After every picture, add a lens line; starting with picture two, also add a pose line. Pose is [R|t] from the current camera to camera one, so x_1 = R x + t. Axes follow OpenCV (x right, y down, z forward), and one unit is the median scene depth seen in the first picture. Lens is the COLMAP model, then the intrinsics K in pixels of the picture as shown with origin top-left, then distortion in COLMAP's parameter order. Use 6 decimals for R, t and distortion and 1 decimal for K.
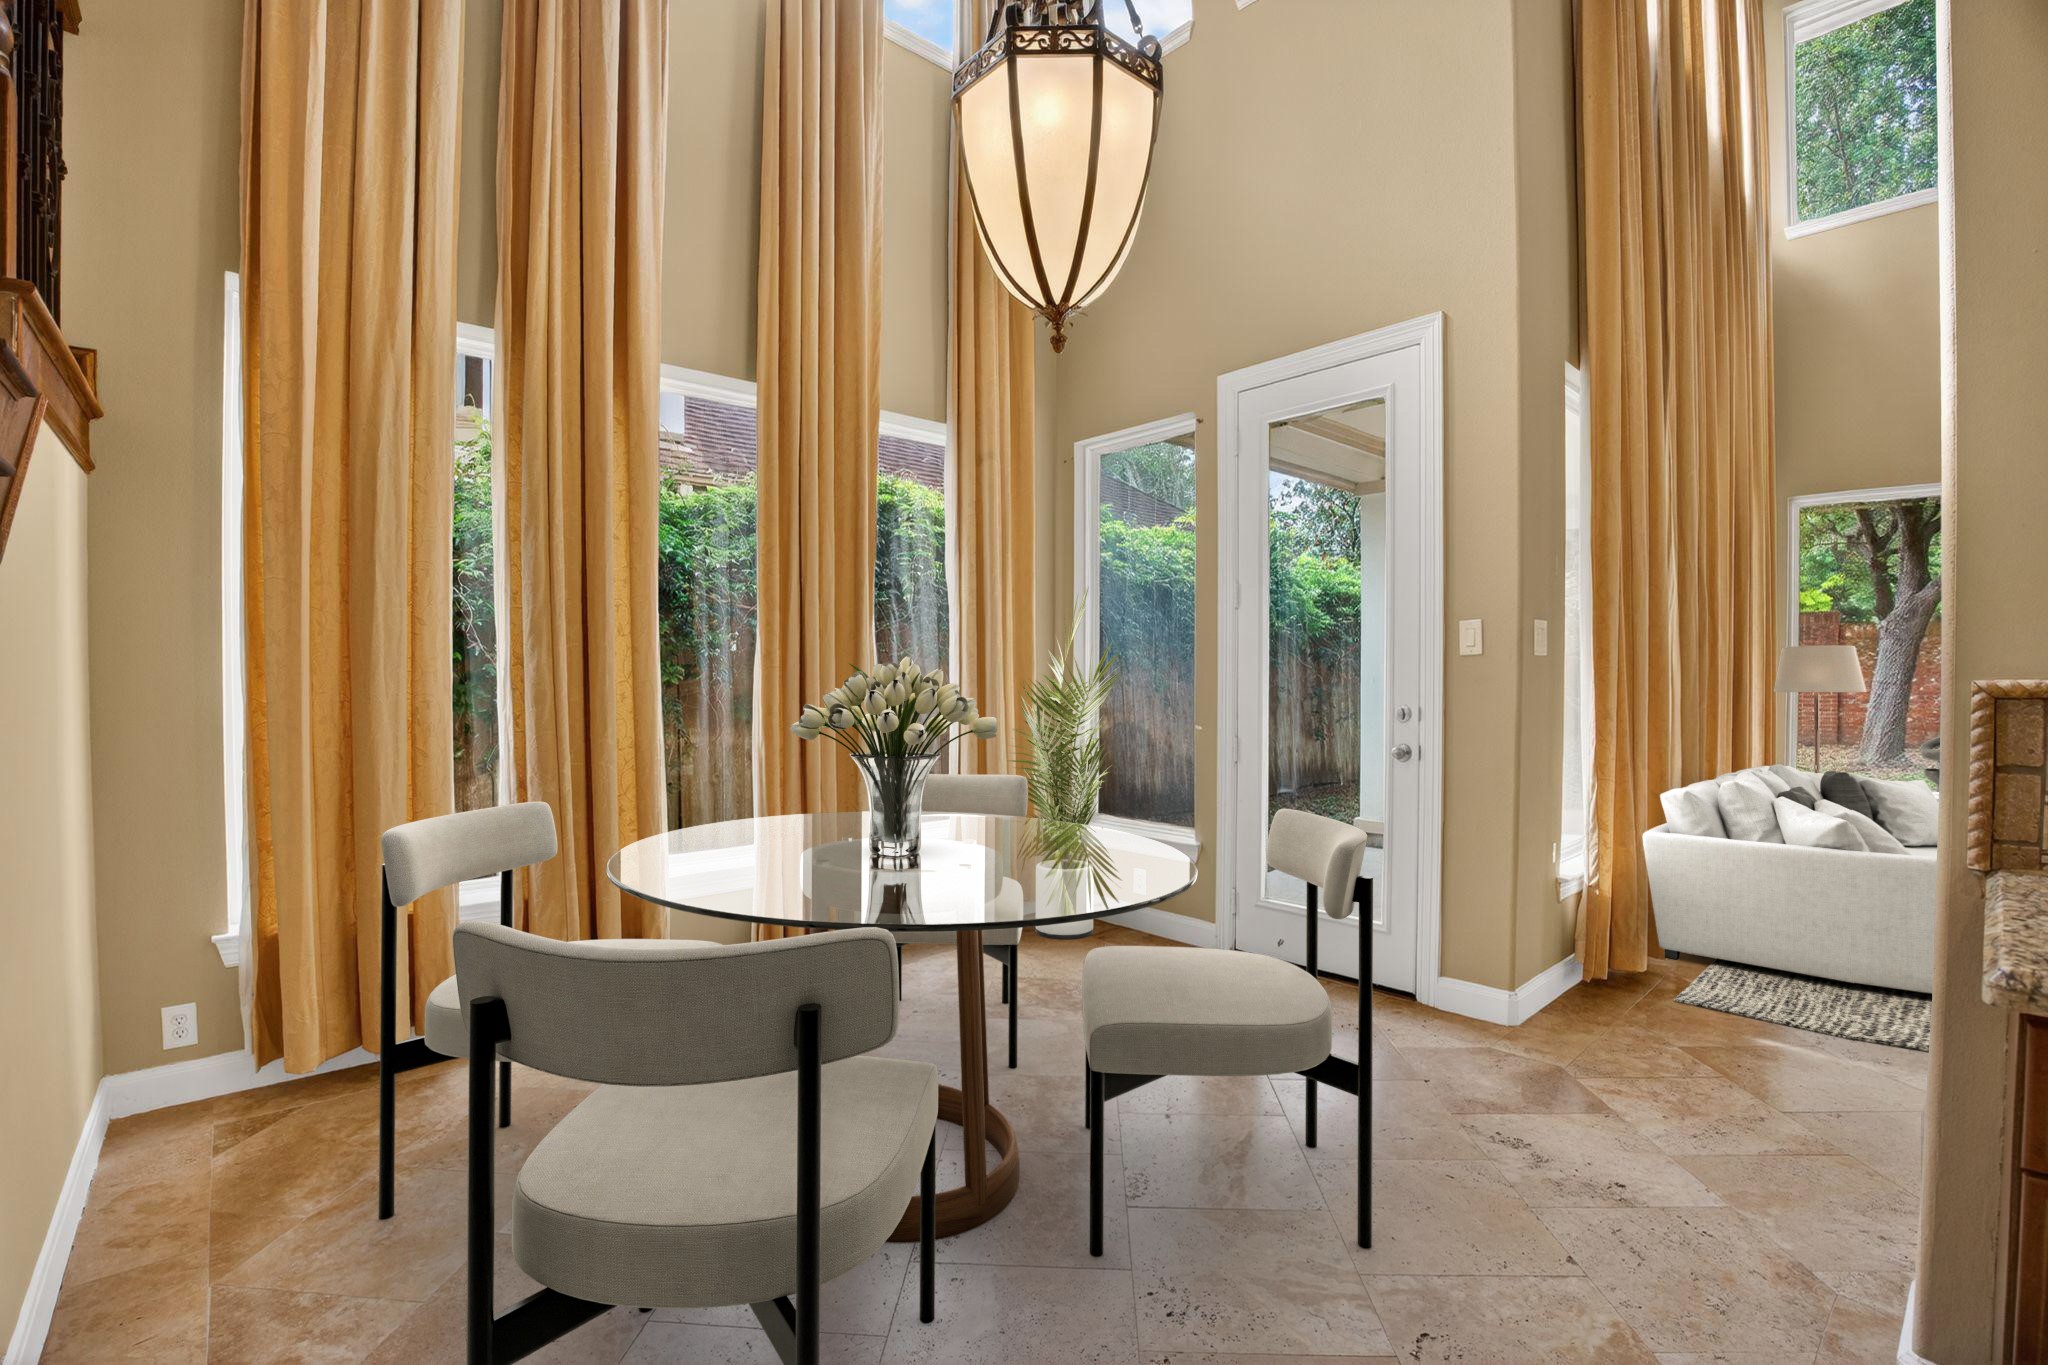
lens RADIAL K [[895.4, 0, 1026.3], [0, 895.4, 690.8], [0, 0, 1]] dist [-0.048336, 0.001476]
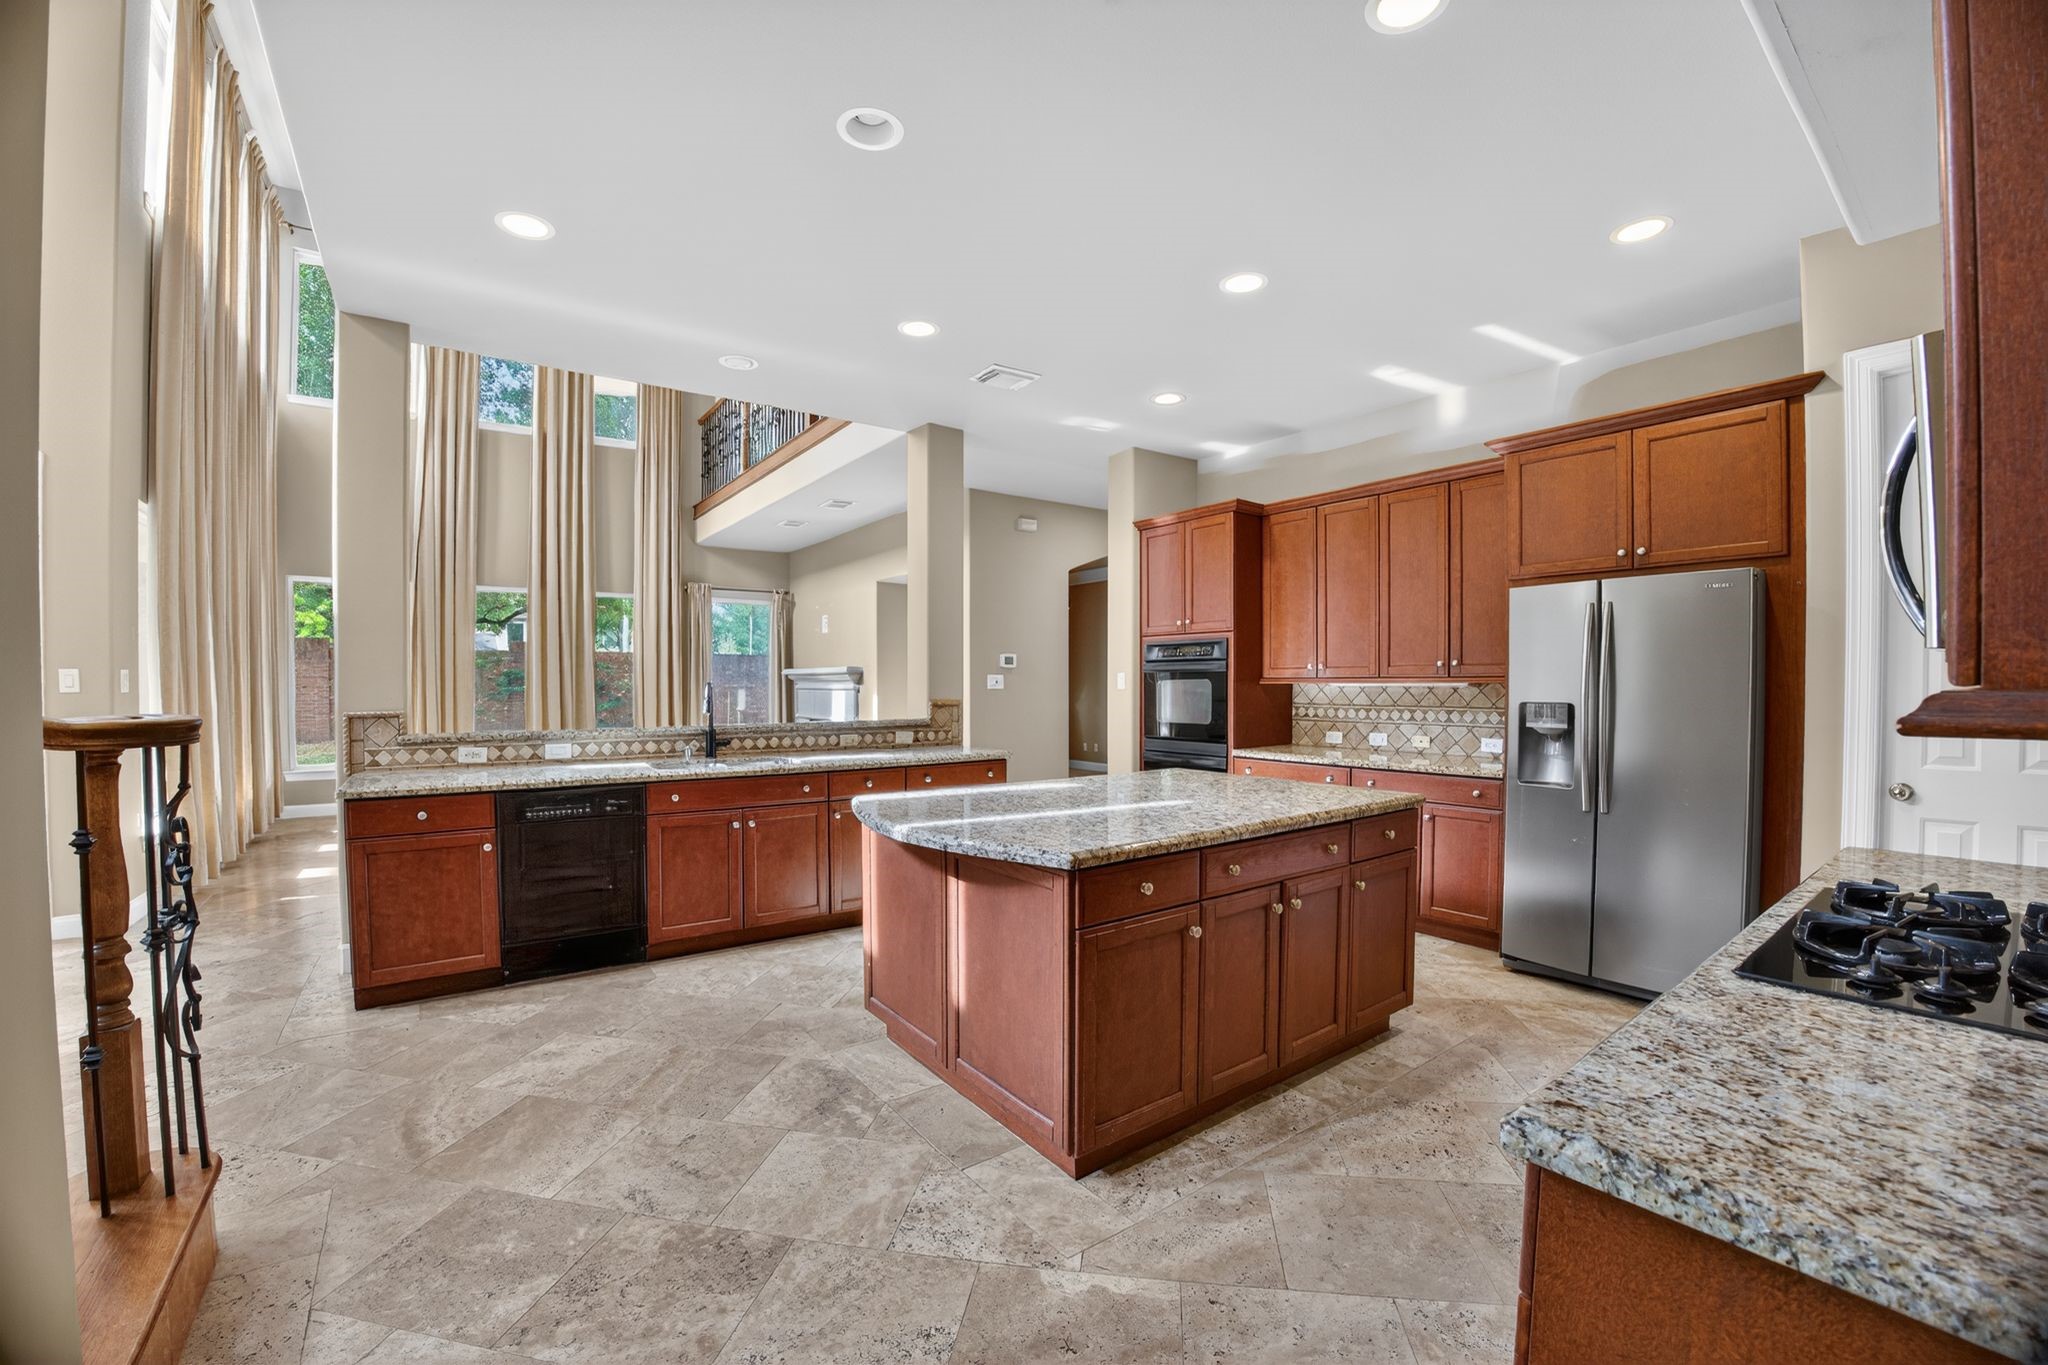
lens RADIAL K [[816.3, 0, 1021.9], [0, 816.3, 698.2], [0, 0, 1]] dist [-0.056724, 0.000553]
pose [[0.092297, -0.023249, 0.995460, -0.535681], [0.020909, 0.999552, 0.021406, -0.026695], [-0.995512, 0.018839, 0.092742, -0.629241]]
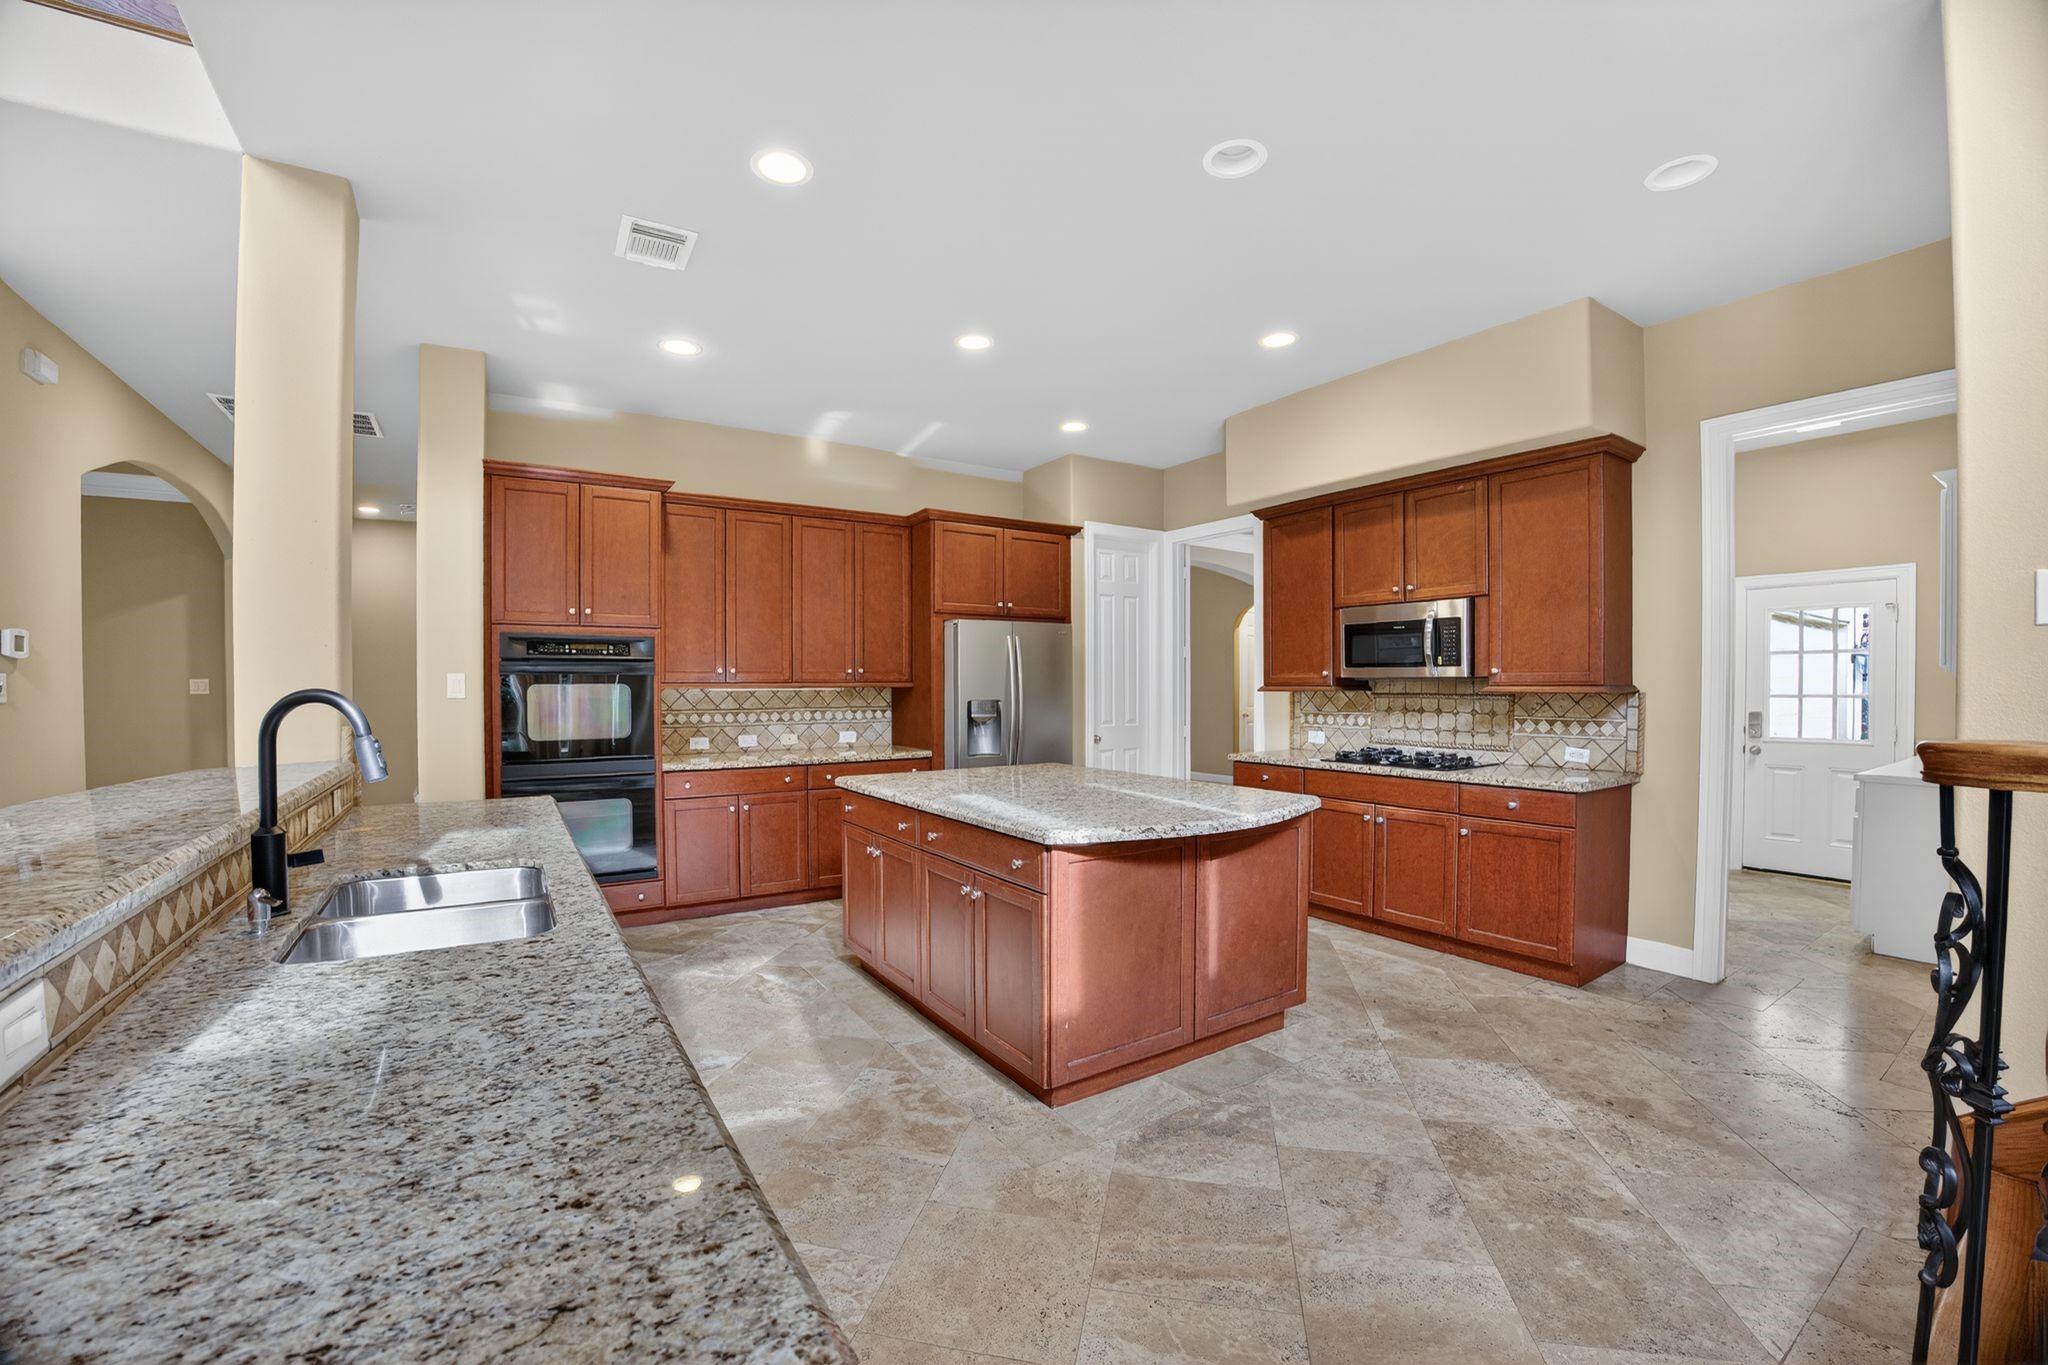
lens RADIAL K [[816.3, 0, 1026.0], [0, 816.3, 697.5], [0, 0, 1]] dist [-0.056724, 0.000553]
pose [[-0.989721, -0.002592, 0.142992, 0.531932], [0.002094, 0.999466, 0.032610, -0.044561], [-0.143000, 0.032574, -0.989187, 0.680918]]
